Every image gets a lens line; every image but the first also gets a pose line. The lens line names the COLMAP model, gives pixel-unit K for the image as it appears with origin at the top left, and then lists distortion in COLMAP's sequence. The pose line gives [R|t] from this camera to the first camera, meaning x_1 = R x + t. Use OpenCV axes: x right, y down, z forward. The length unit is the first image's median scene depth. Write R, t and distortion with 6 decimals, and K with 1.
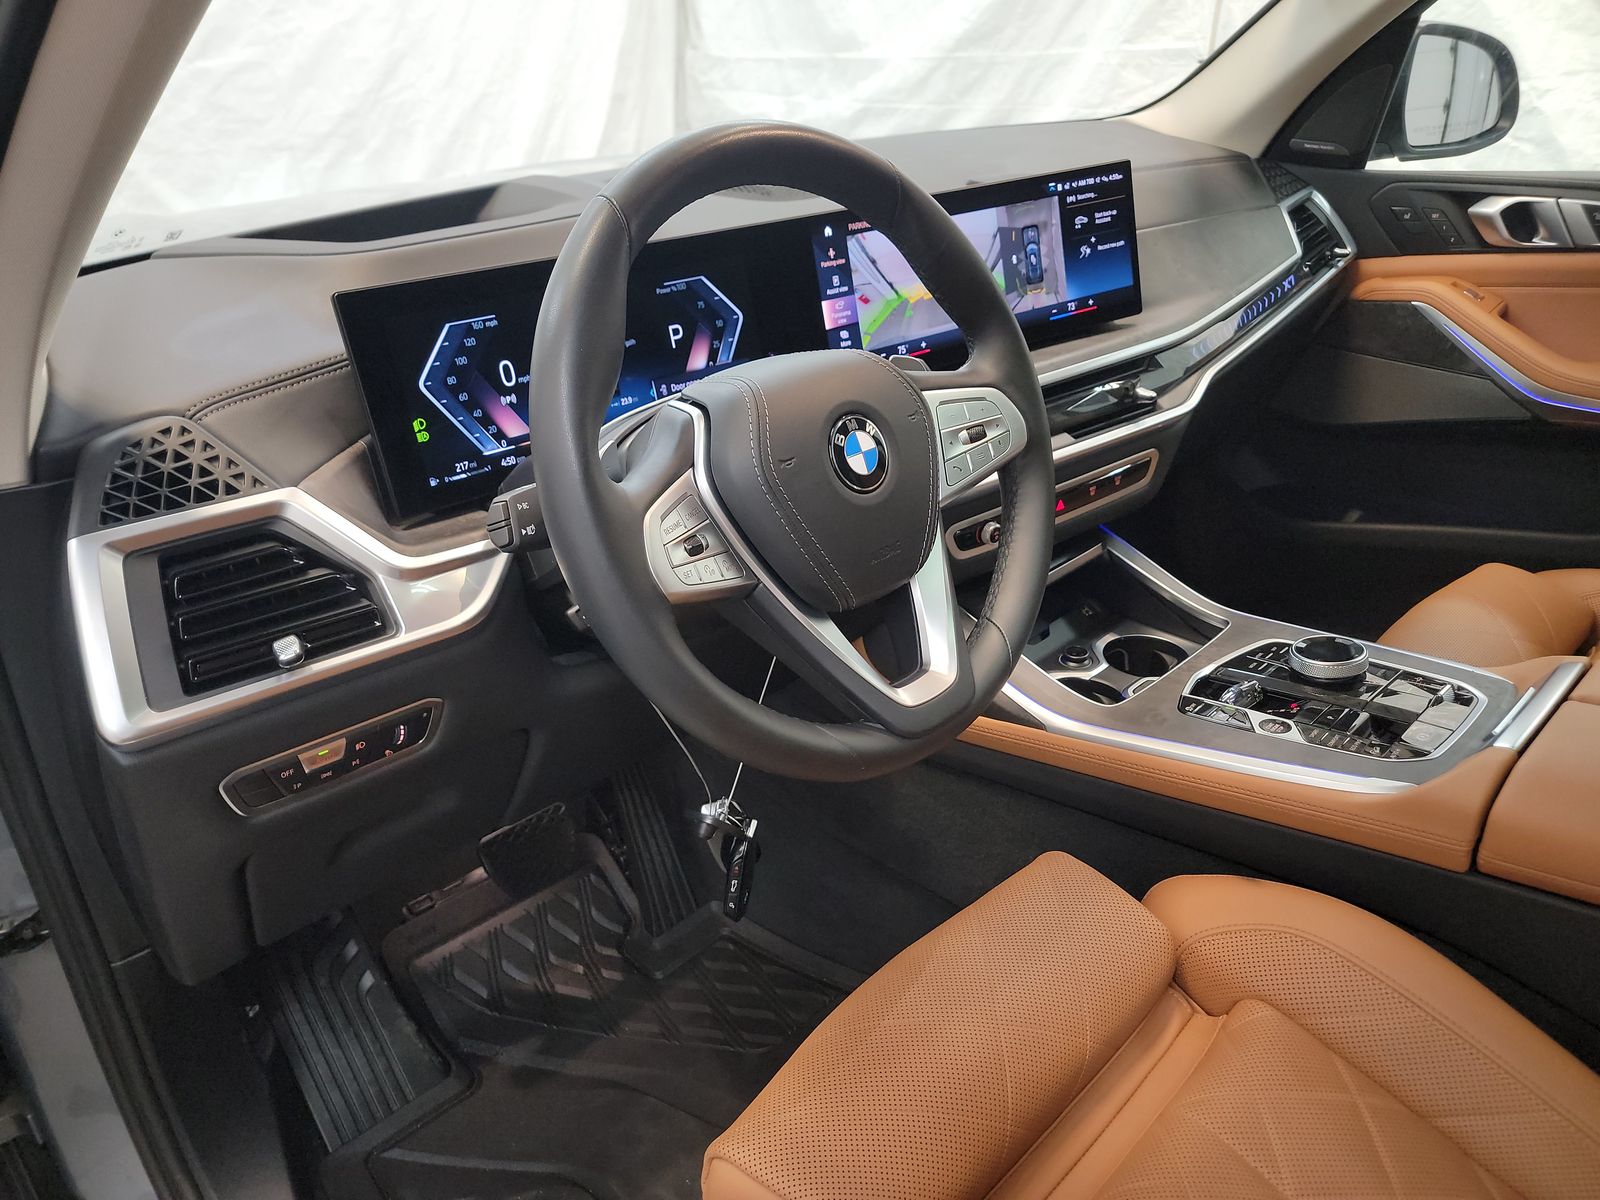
lens RADIAL K [[1097.3, 0, 805.3], [0, 1097.3, 610.4], [0, 0, 1]] dist [0.066944, -0.046882]
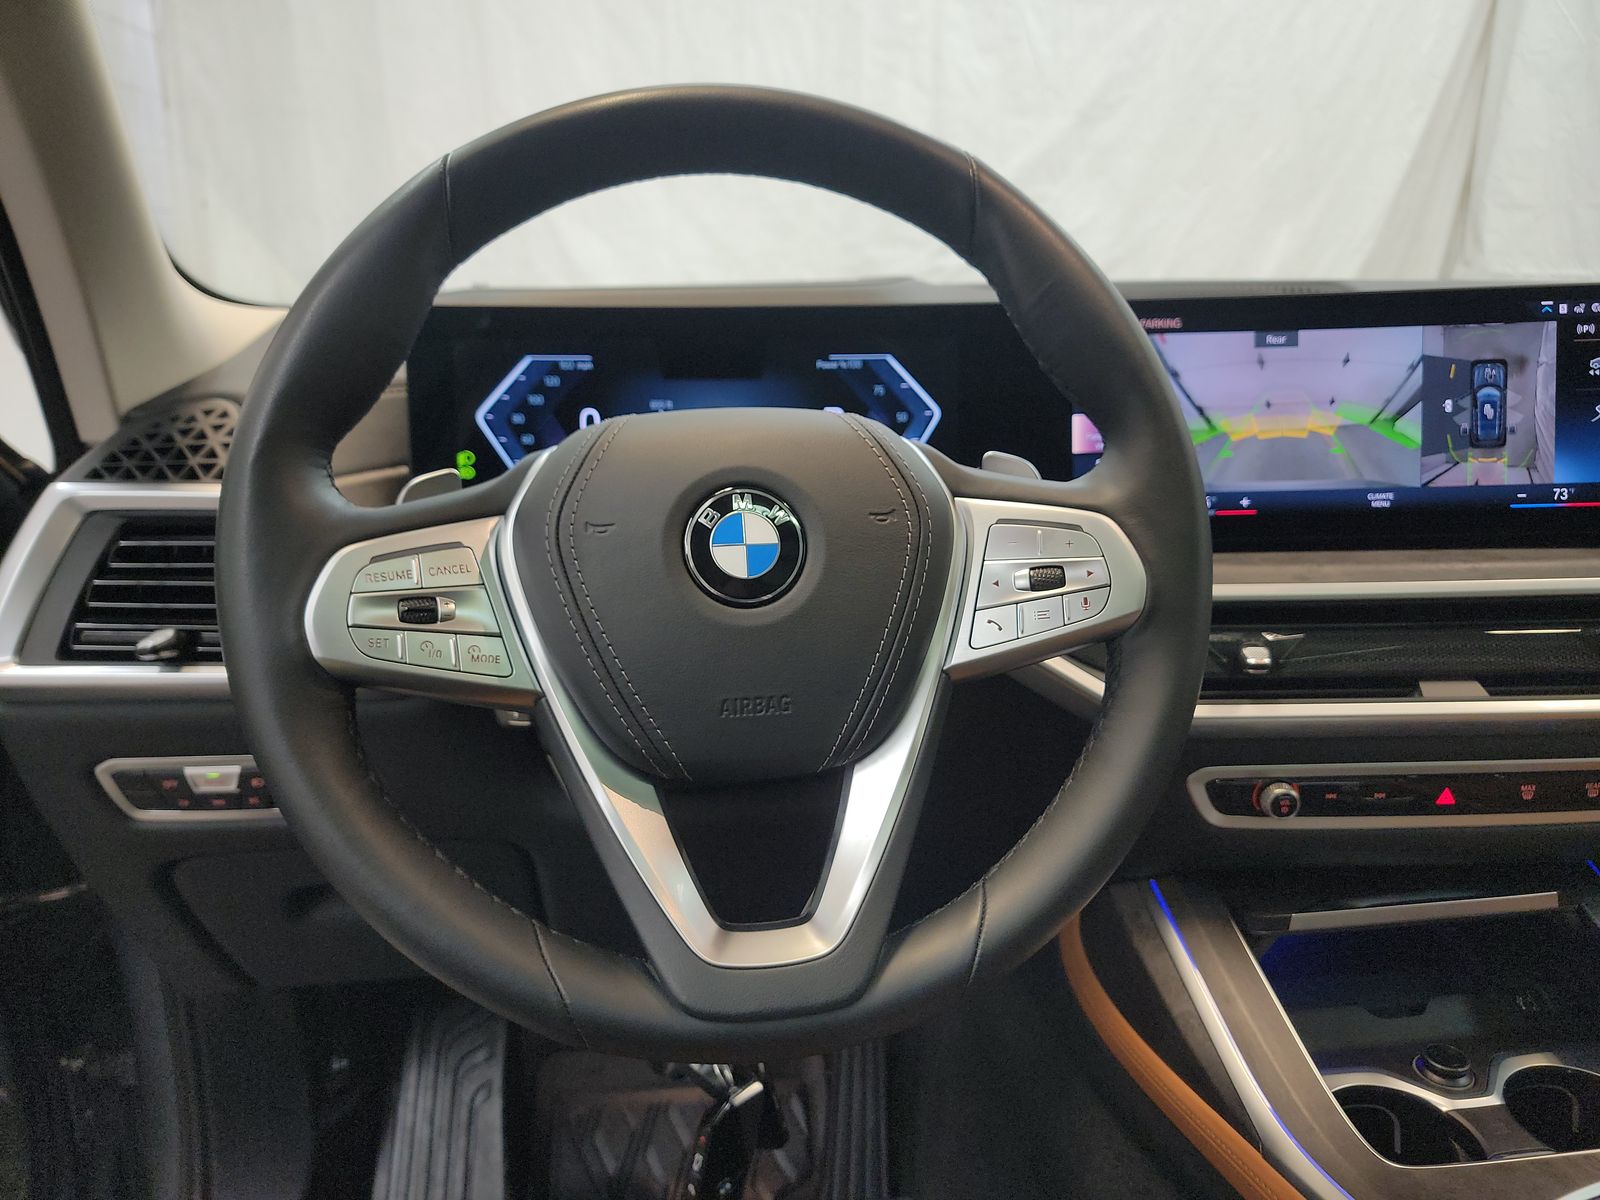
lens RADIAL K [[1140.8, 0, 794.2], [0, 1140.8, 594.3], [0, 0, 1]] dist [0.038048, -0.009327]
pose [[0.812468, 0.190744, -0.550920, 0.333218], [-0.291702, 0.951176, -0.100863, -0.041274], [0.504783, 0.242653, 0.828441, 0.340005]]
